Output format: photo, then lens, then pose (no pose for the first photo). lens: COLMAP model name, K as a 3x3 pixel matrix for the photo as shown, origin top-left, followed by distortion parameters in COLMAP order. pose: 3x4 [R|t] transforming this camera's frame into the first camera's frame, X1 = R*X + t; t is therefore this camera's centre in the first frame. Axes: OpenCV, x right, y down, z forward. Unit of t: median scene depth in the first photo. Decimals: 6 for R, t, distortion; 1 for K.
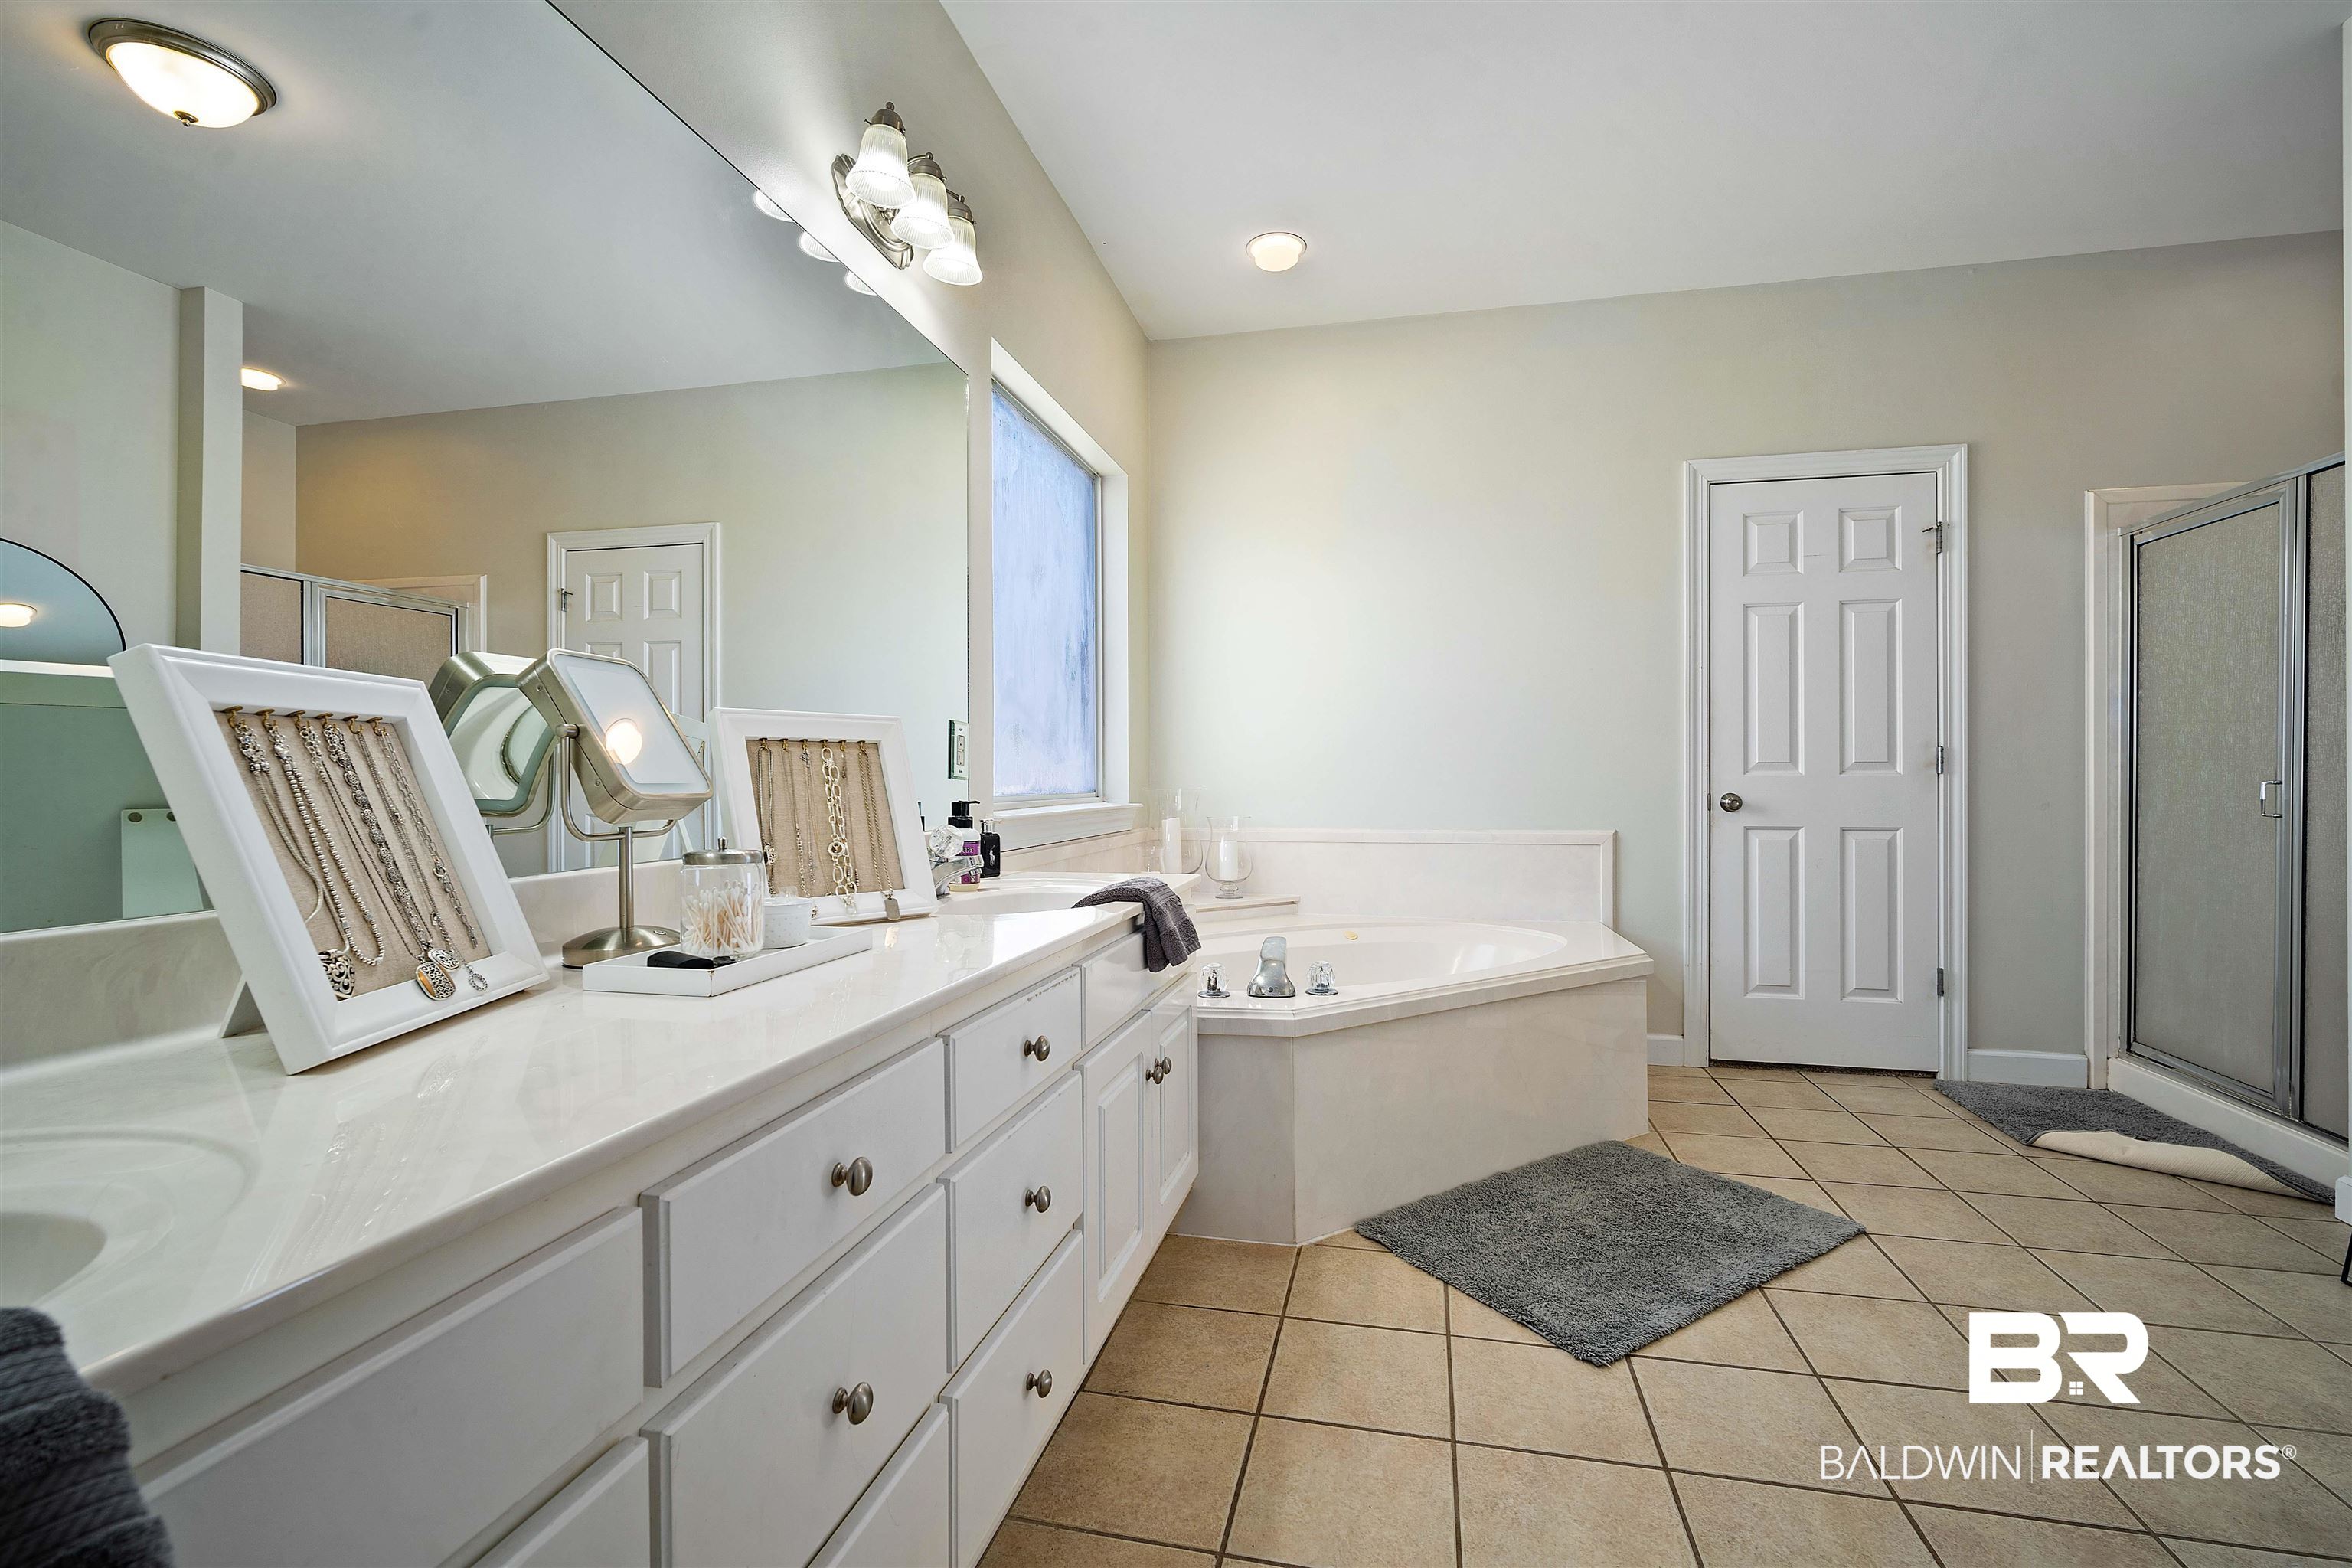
lens RADIAL K [[1035.4, 0, 1187.1], [0, 1035.4, 781.0], [0, 0, 1]] dist [-0.005511, 0.000334]
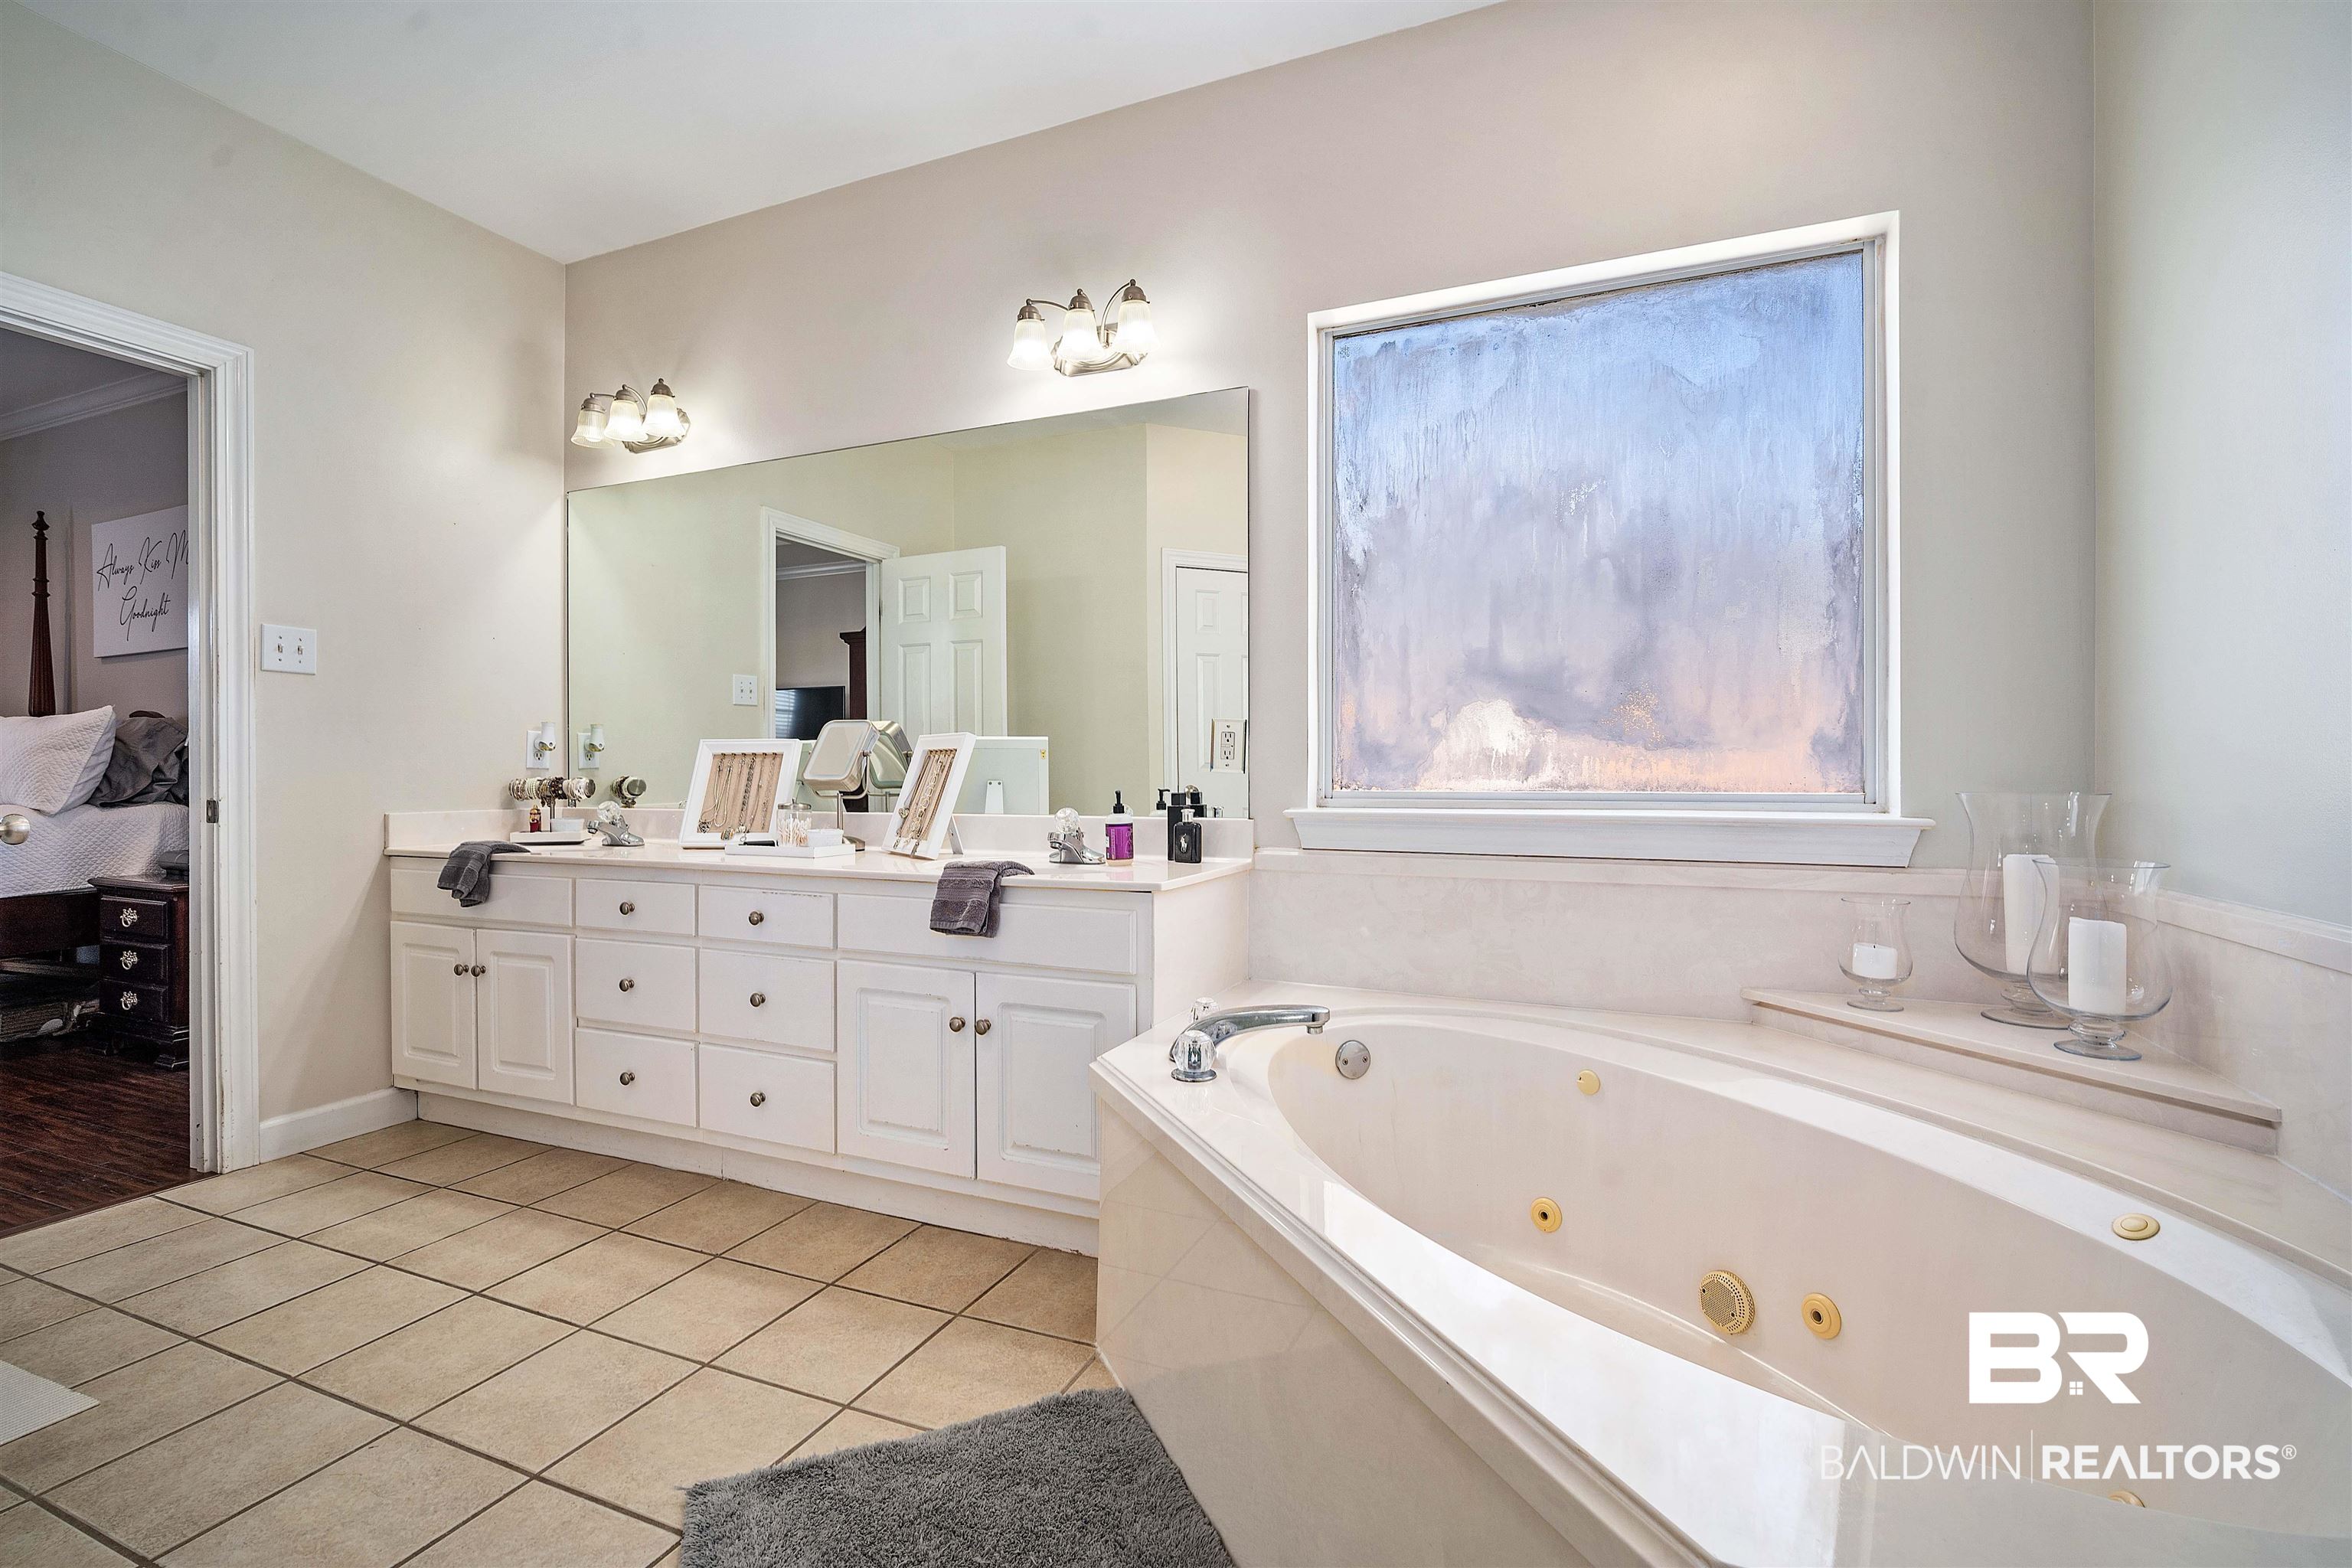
lens RADIAL K [[1035.4, 0, 1187.1], [0, 1035.4, 781.0], [0, 0, 1]] dist [-0.005511, 0.000334]
pose [[-0.180824, 0.009590, -0.983469, 1.249041], [-0.005659, 0.999926, 0.010791, -0.005378], [0.983499, 0.007517, -0.180757, 1.701275]]
